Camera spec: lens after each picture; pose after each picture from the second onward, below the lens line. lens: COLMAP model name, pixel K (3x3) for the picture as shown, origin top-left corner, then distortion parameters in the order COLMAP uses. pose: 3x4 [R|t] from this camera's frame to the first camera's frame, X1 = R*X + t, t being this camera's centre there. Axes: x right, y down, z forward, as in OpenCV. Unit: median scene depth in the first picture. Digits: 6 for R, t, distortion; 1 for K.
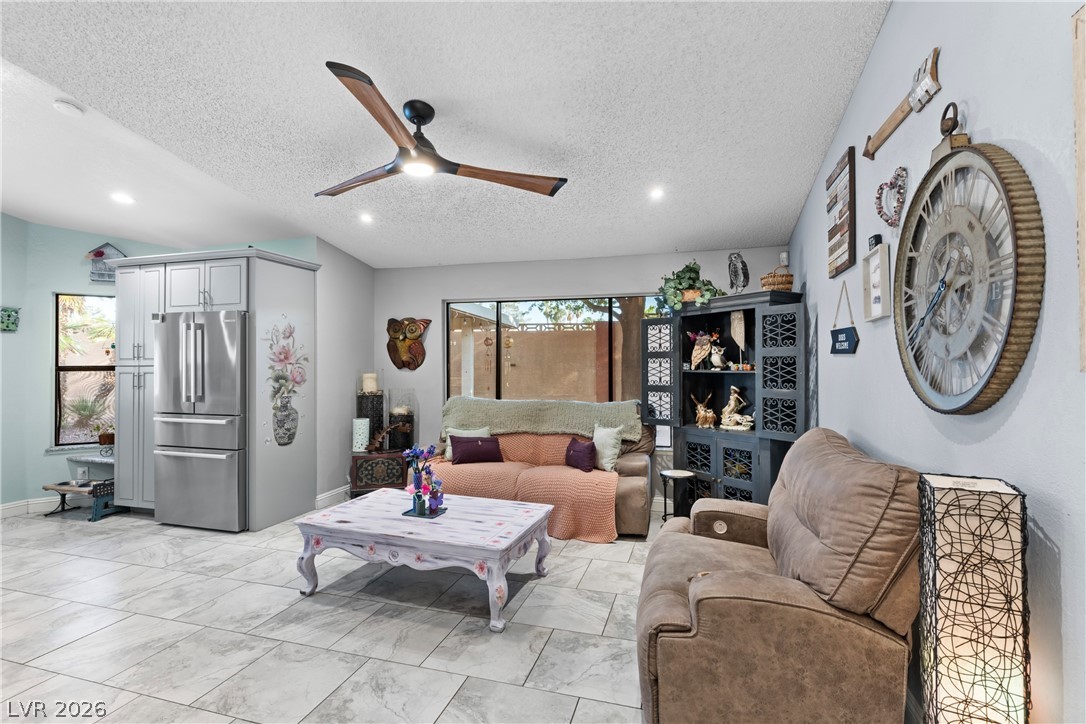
lens RADIAL K [[512.4, 0, 544.2], [0, 512.4, 359.6], [0, 0, 1]] dist [0.001664, 0.000409]
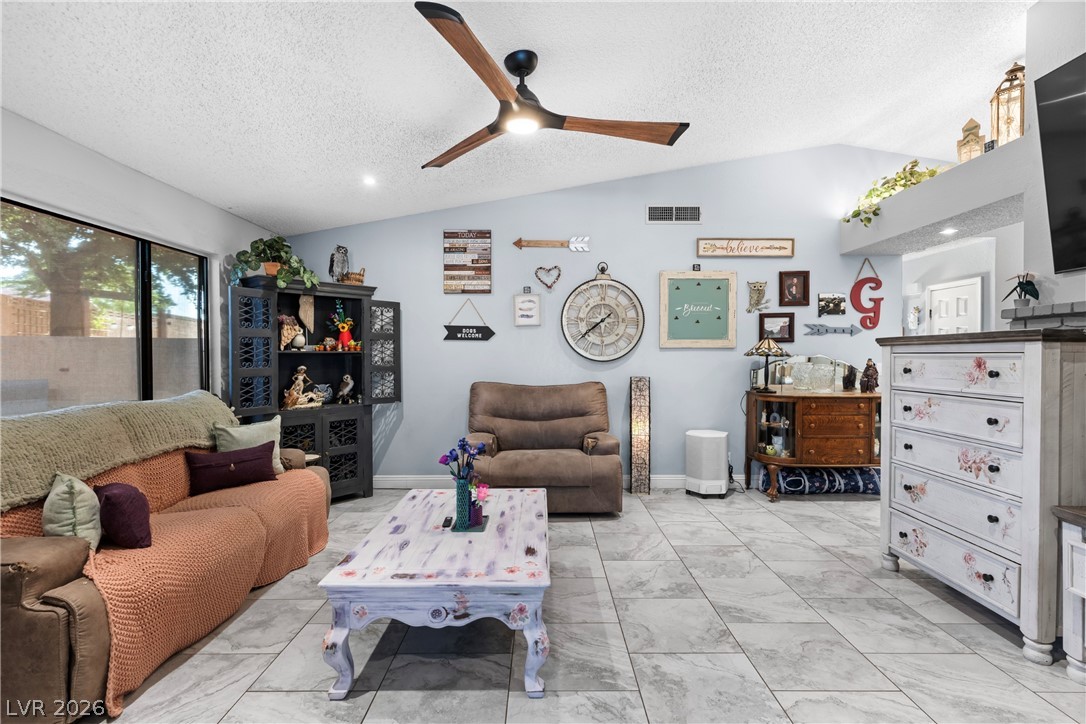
lens RADIAL K [[512.4, 0, 544.2], [0, 512.4, 359.6], [0, 0, 1]] dist [0.001664, 0.000409]
pose [[-0.297568, -0.007166, 0.954674, -0.834534], [-0.008524, 0.999952, 0.004849, 0.031206], [-0.954662, -0.006695, -0.297615, 0.909003]]
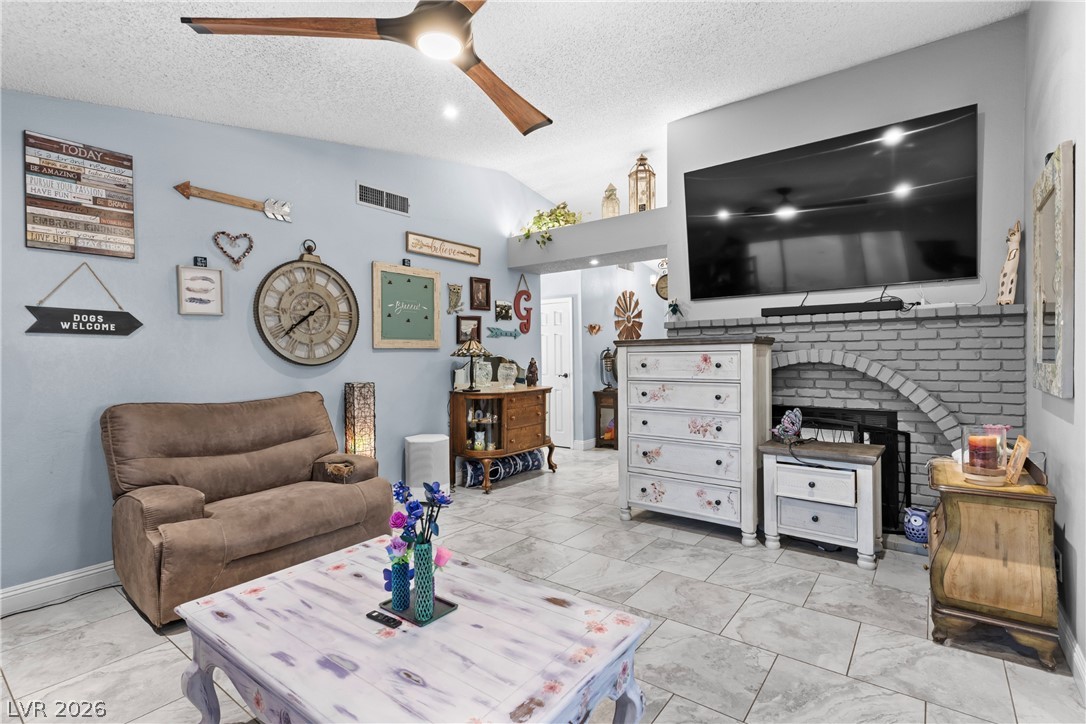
lens RADIAL K [[512.4, 0, 544.2], [0, 512.4, 359.6], [0, 0, 1]] dist [0.001664, 0.000409]
pose [[-0.938172, 0.009044, 0.346051, -0.443452], [0.009622, 0.999954, -0.000048, 0.033668], [-0.346036, 0.003285, -0.938216, 1.173260]]
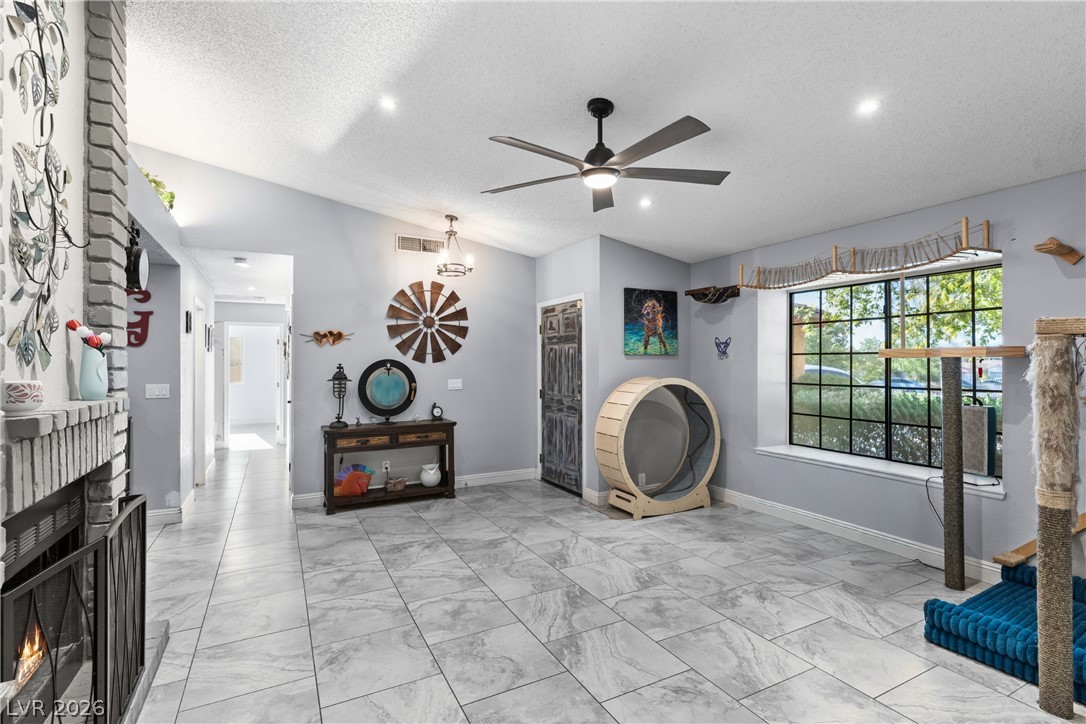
lens RADIAL K [[512.4, 0, 544.2], [0, 512.4, 359.6], [0, 0, 1]] dist [0.001664, 0.000409]
pose [[-0.699901, 0.009176, 0.714181, -1.285827], [-0.000289, 0.999914, -0.013131, -0.002255], [-0.714240, -0.009396, -0.699838, -0.082756]]
